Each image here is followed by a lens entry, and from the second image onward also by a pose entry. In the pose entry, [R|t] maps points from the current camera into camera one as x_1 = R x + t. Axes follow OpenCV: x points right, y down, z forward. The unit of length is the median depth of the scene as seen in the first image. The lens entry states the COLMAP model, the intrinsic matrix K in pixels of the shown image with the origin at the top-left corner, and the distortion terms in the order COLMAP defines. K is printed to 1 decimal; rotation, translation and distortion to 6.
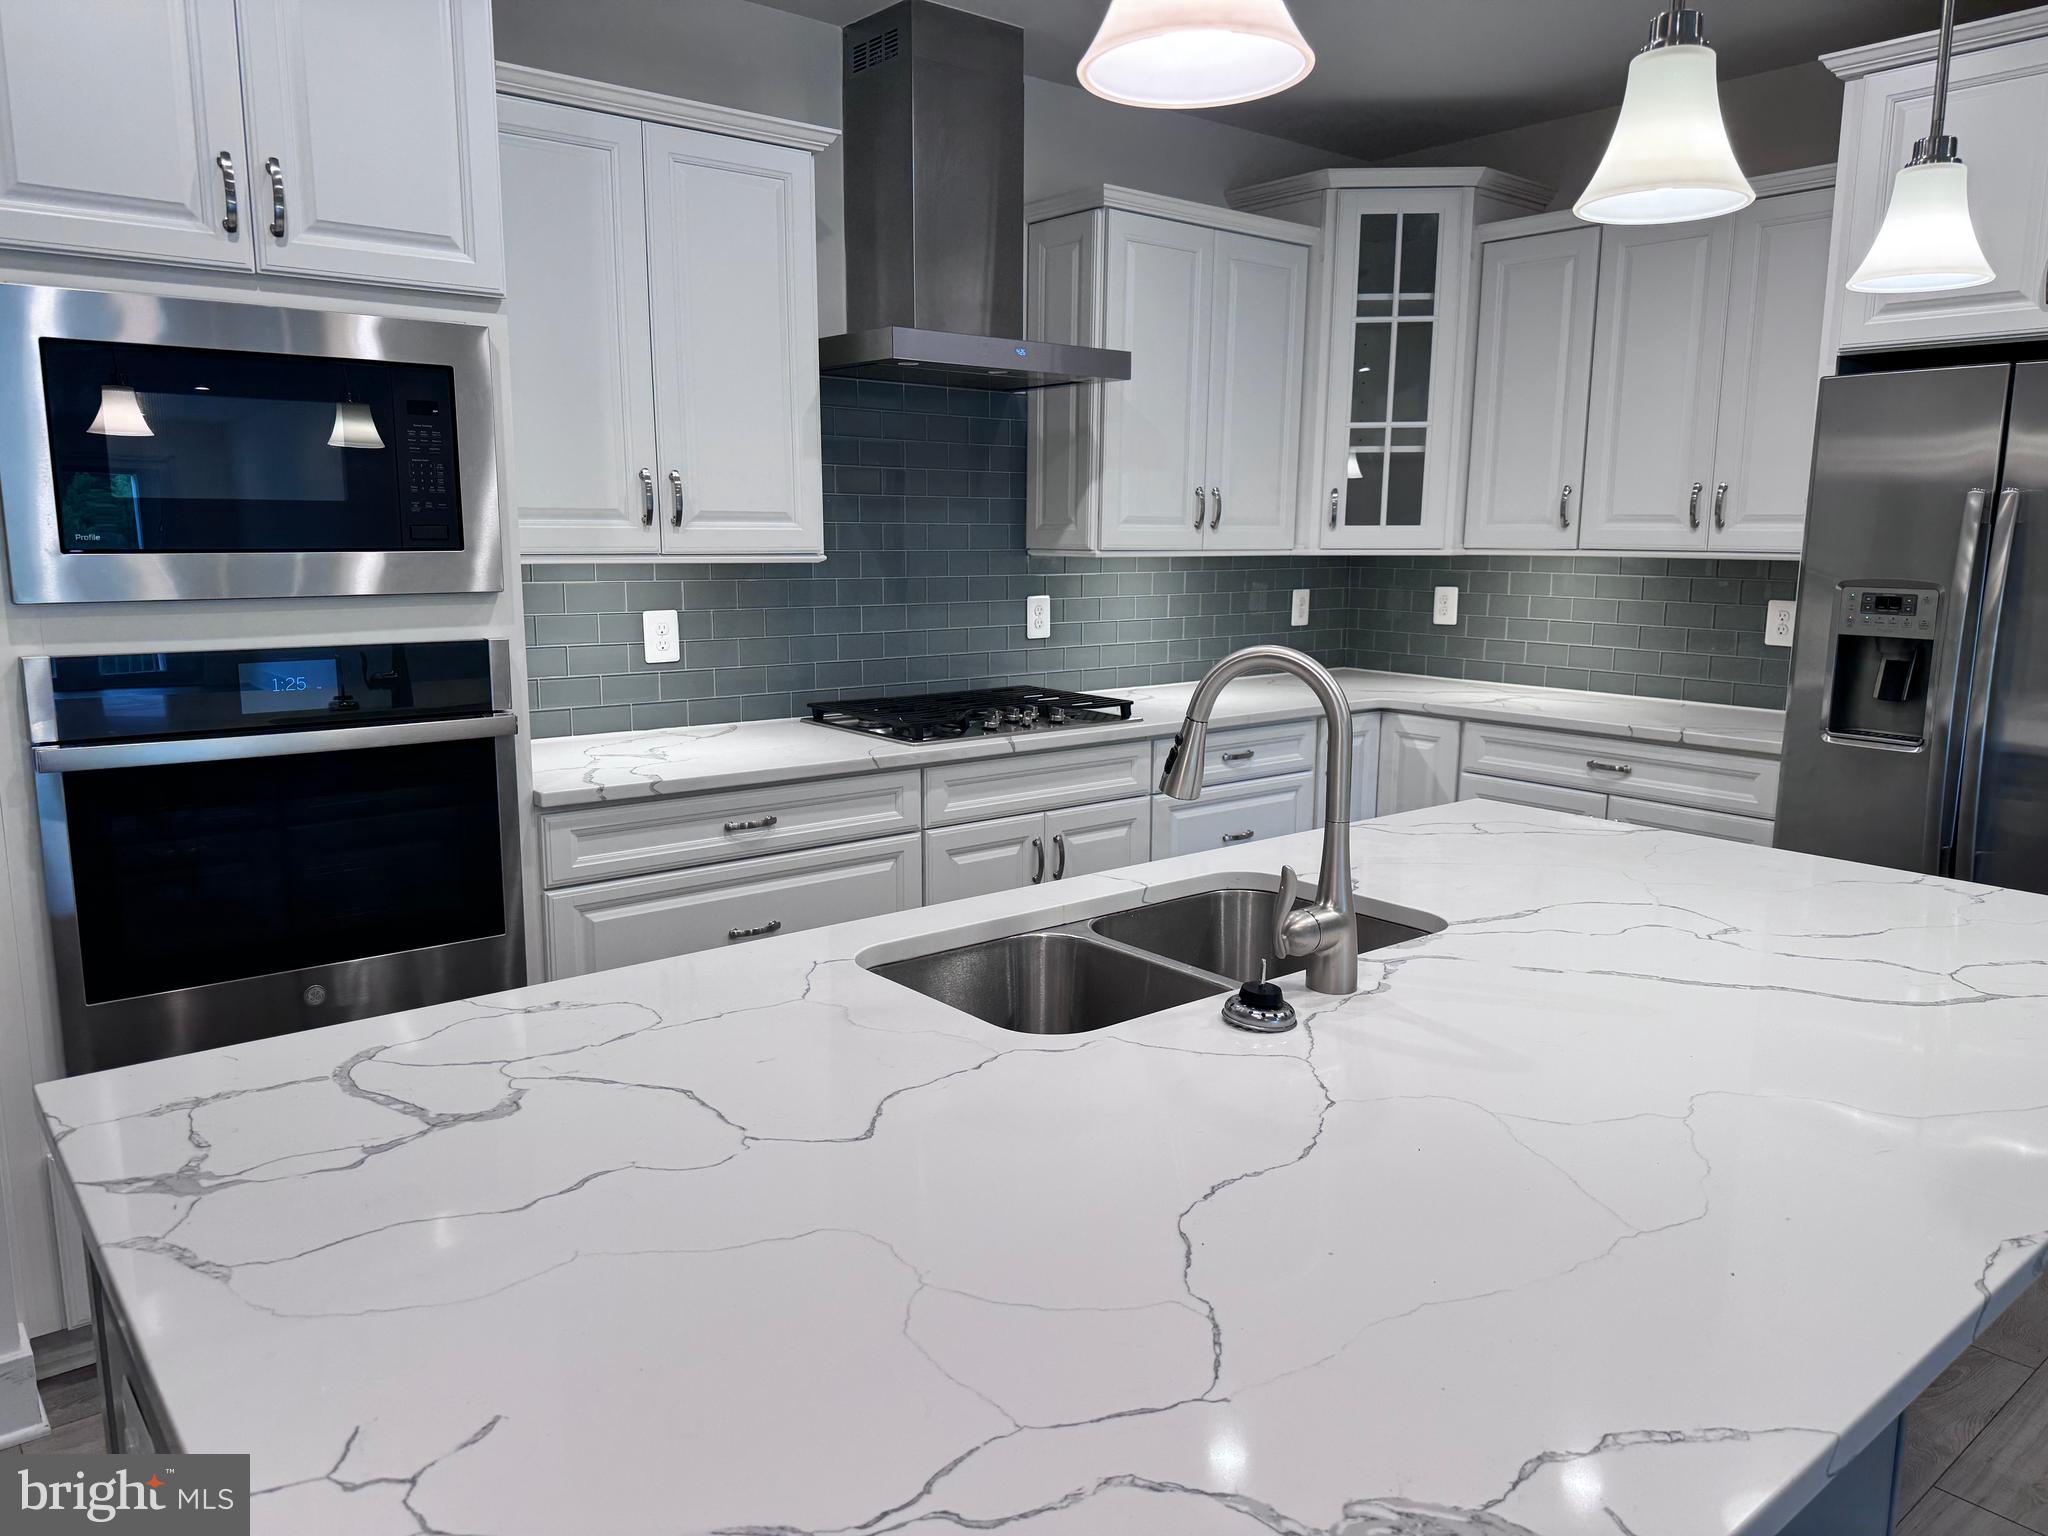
lens RADIAL K [[1423.7, 0, 1028.7], [0, 1423.7, 775.4], [0, 0, 1]] dist [0.123717, -0.218663]
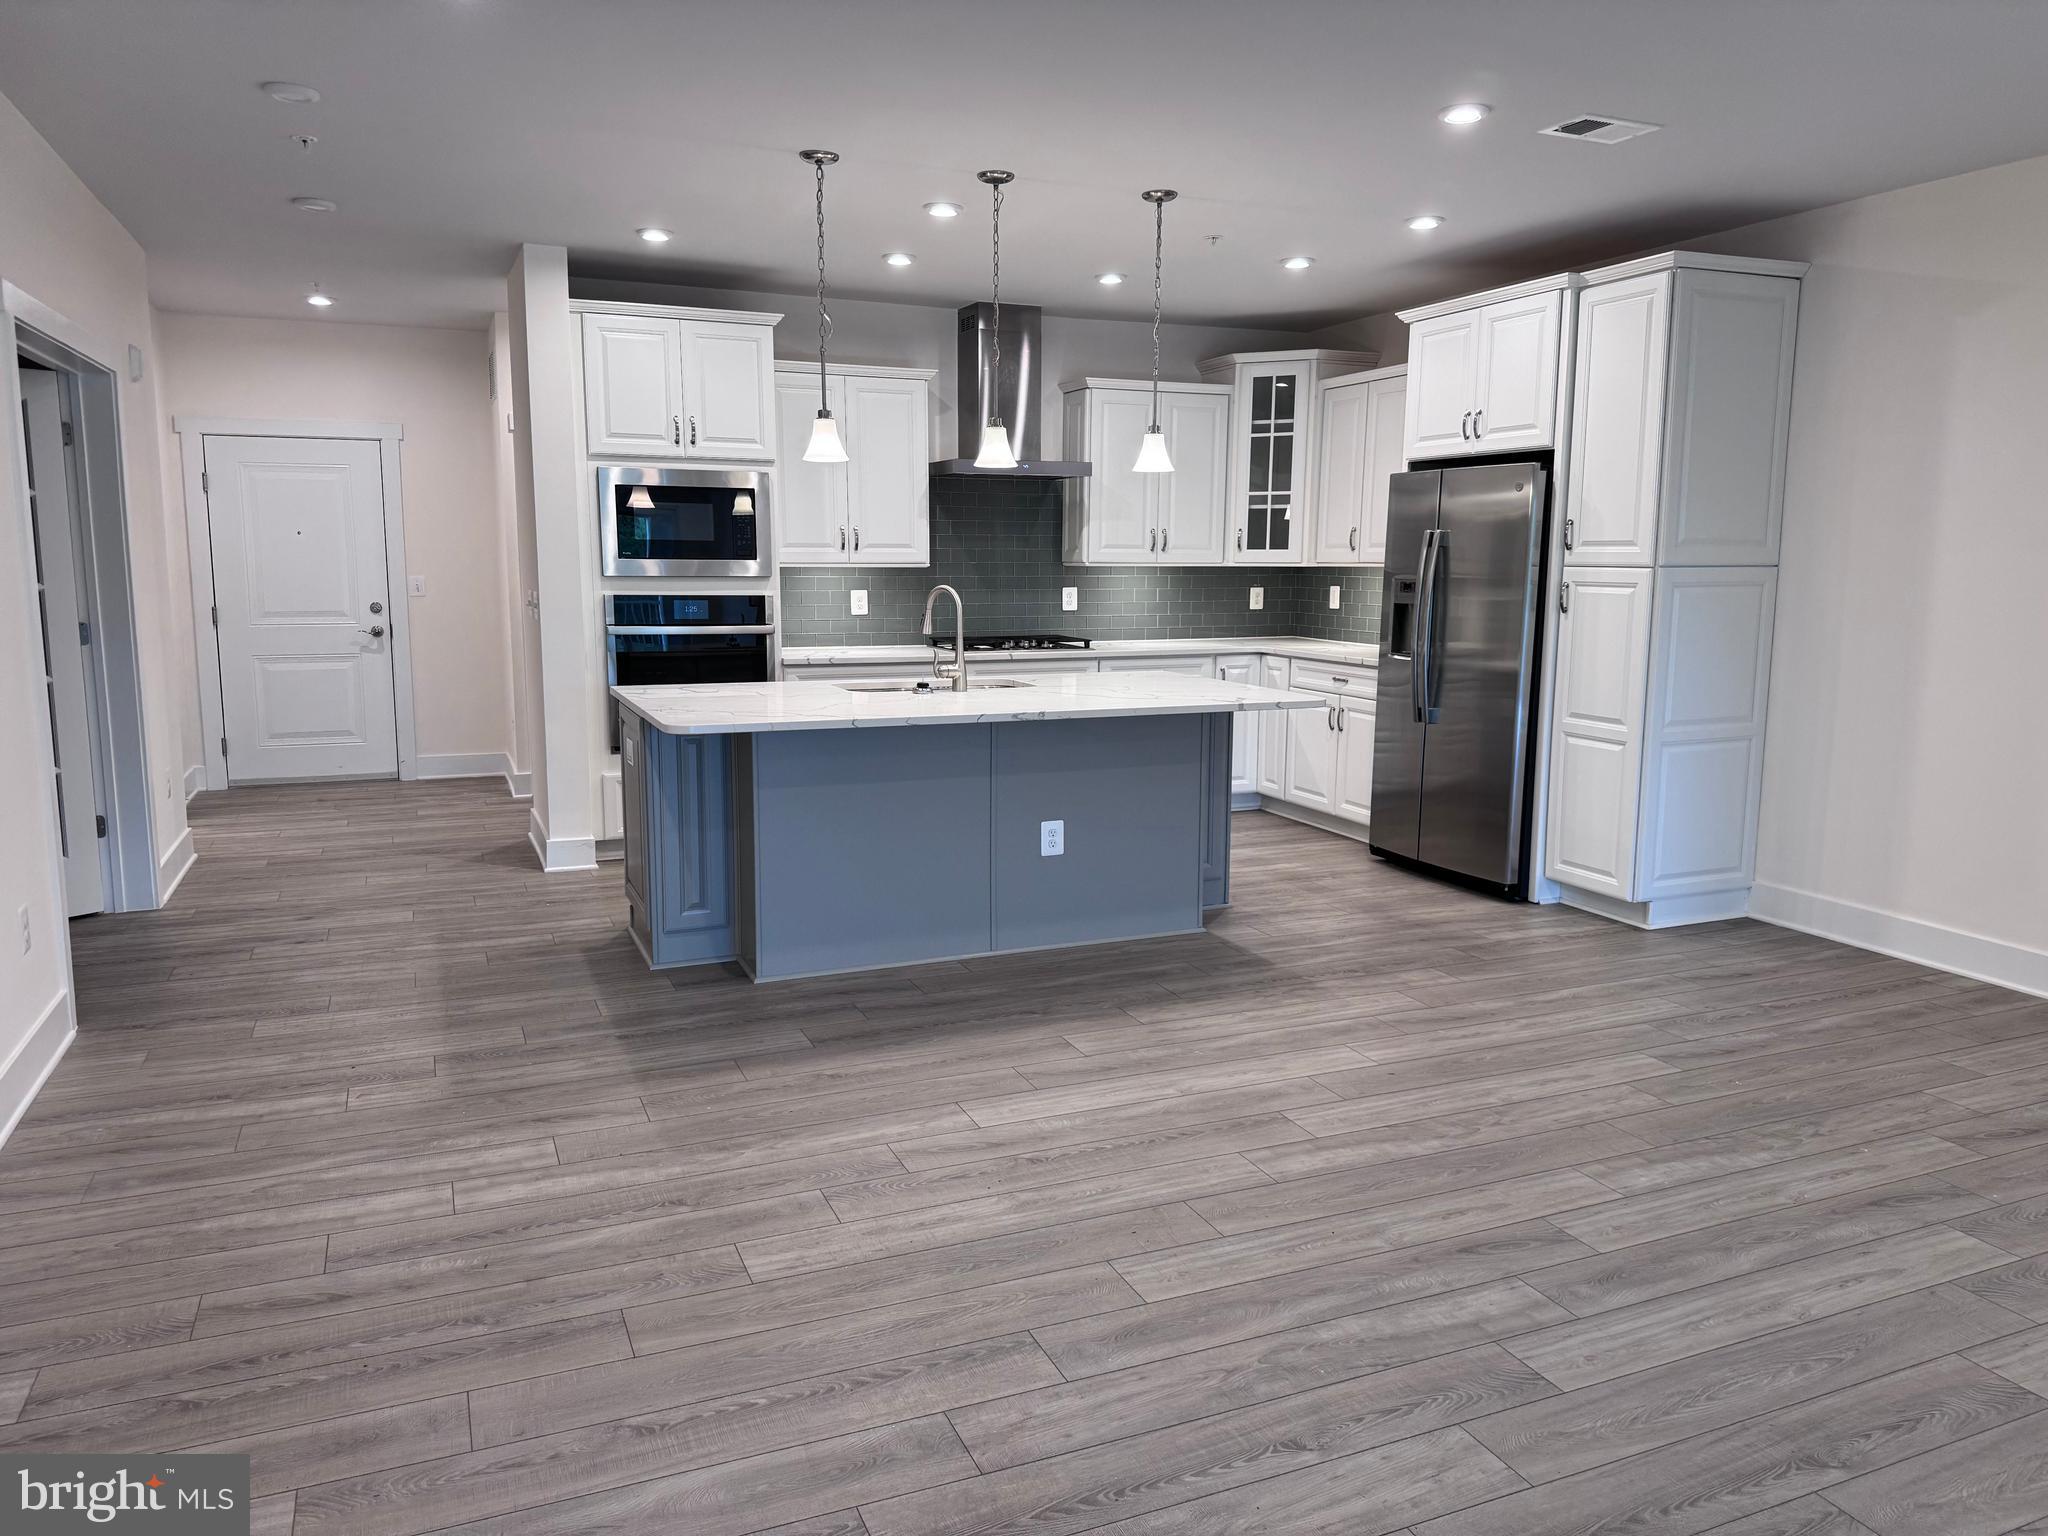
lens RADIAL K [[1408.2, 0, 1021.5], [0, 1408.2, 744.4], [0, 0, 1]] dist [0.139054, -0.208733]
pose [[0.955498, 0.037892, -0.292554, 0.506163], [-0.048817, 0.998353, -0.030129, 0.140405], [0.290931, 0.043070, 0.955774, -0.786531]]
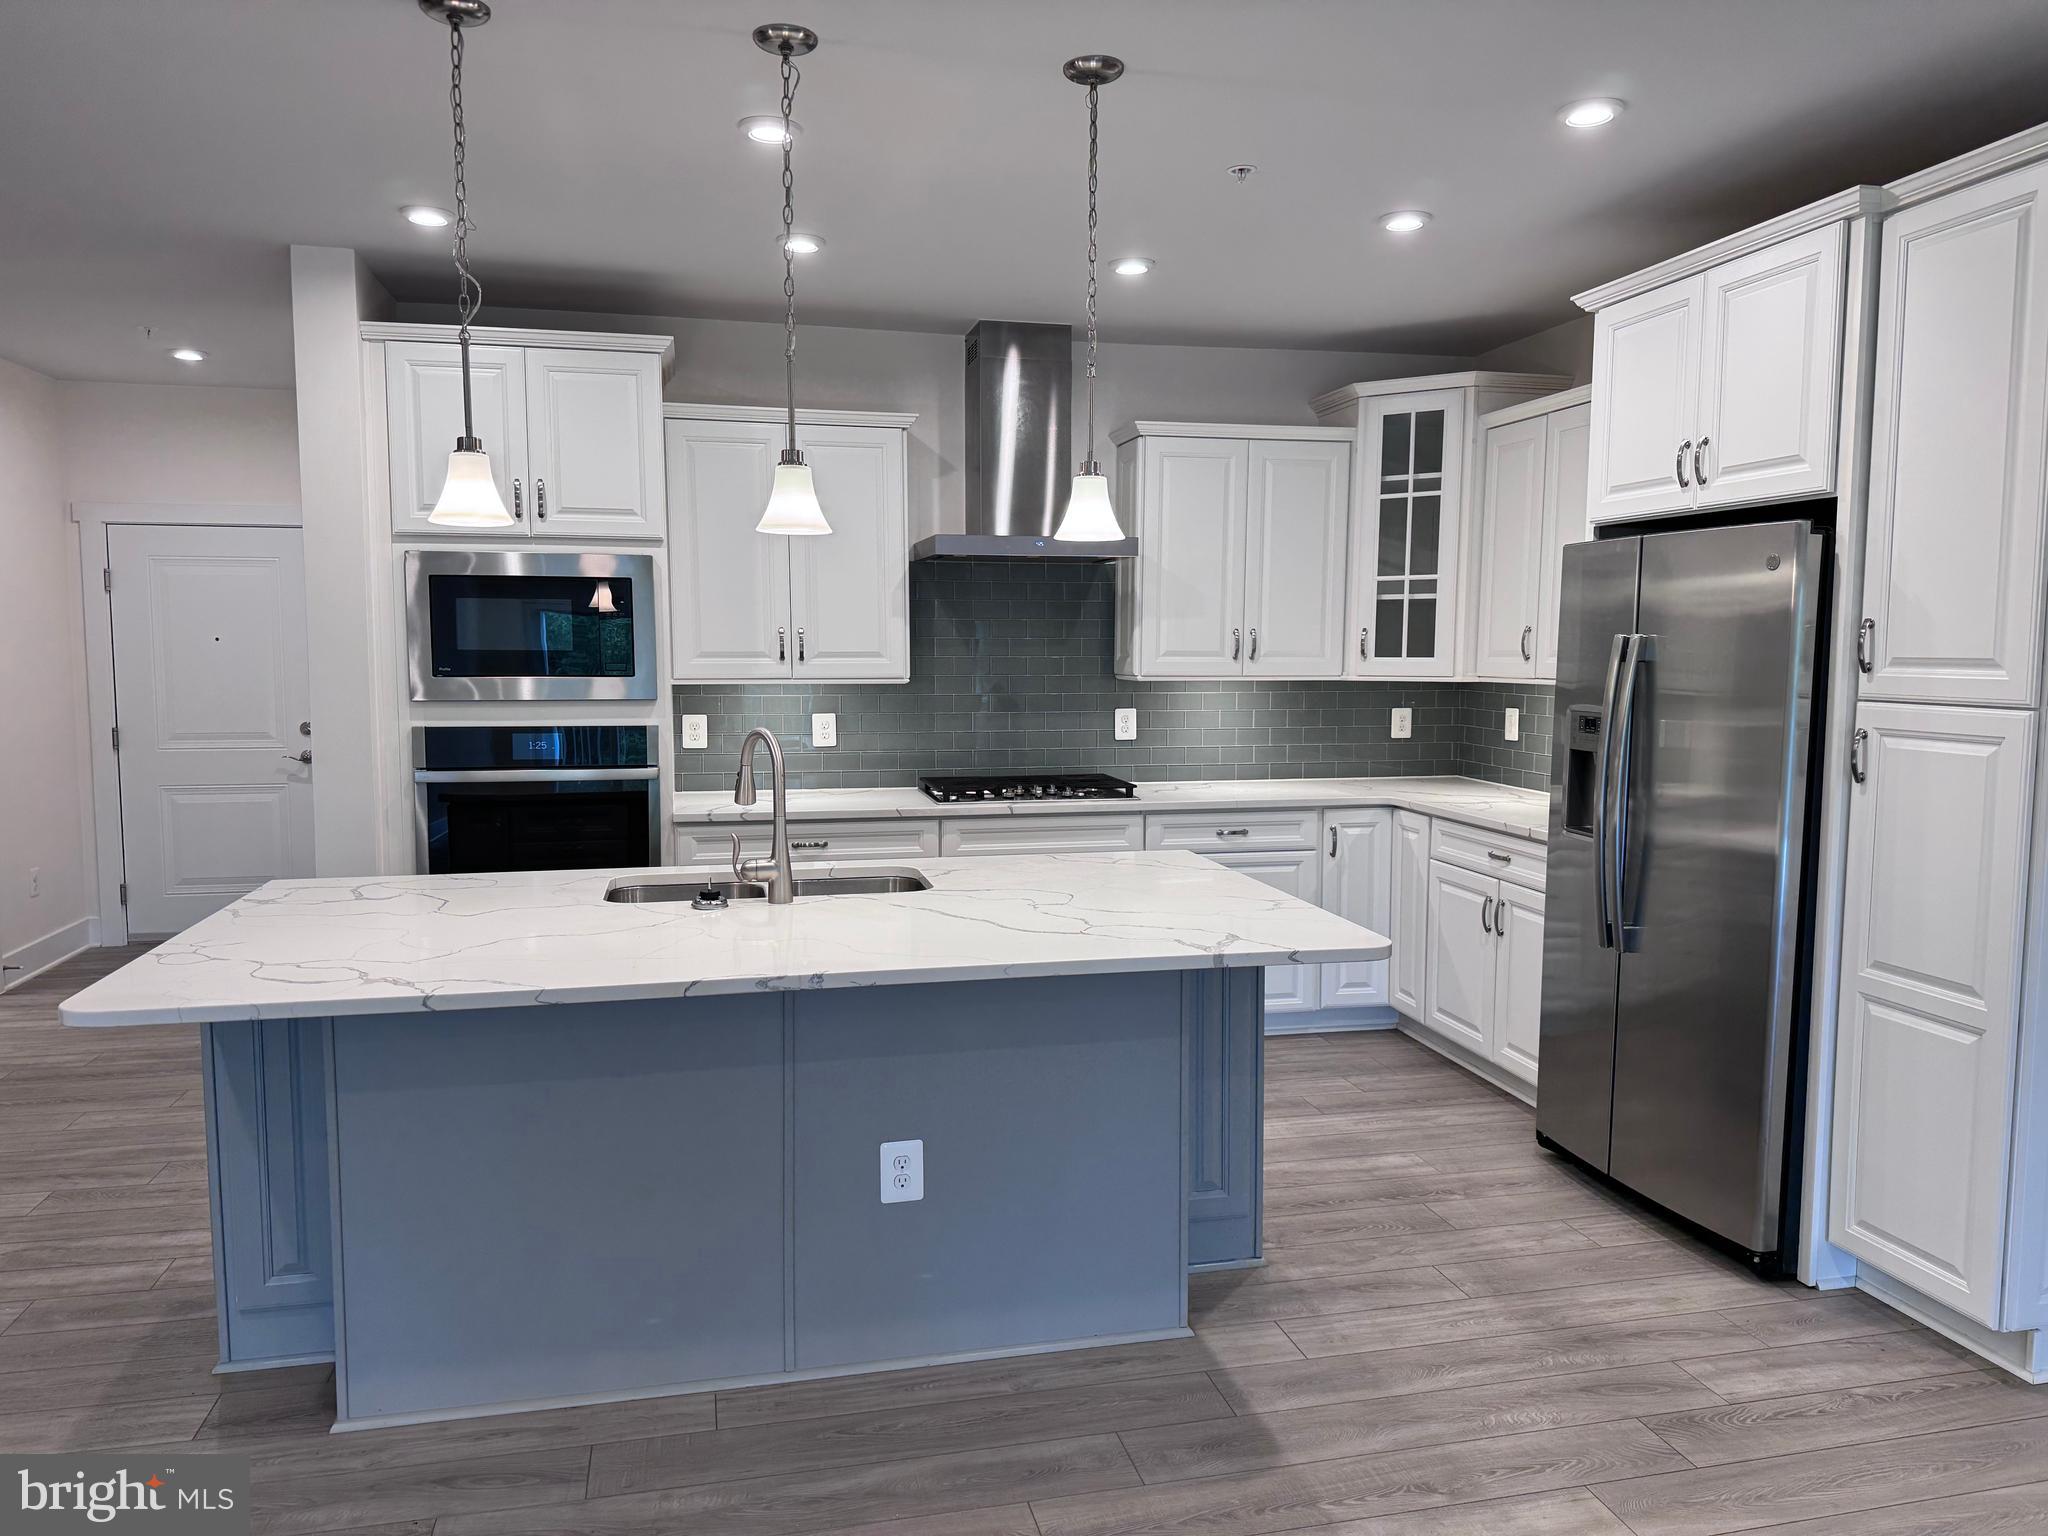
lens RADIAL K [[1427.8, 0, 1024.0], [0, 1427.8, 768.0], [0, 0, 1]] dist [0.060713, -0.051562]
pose [[0.891486, 0.035390, -0.451665, 0.546883], [-0.073614, 0.995011, -0.067334, 0.028492], [0.447029, 0.093276, 0.889643, -0.242017]]
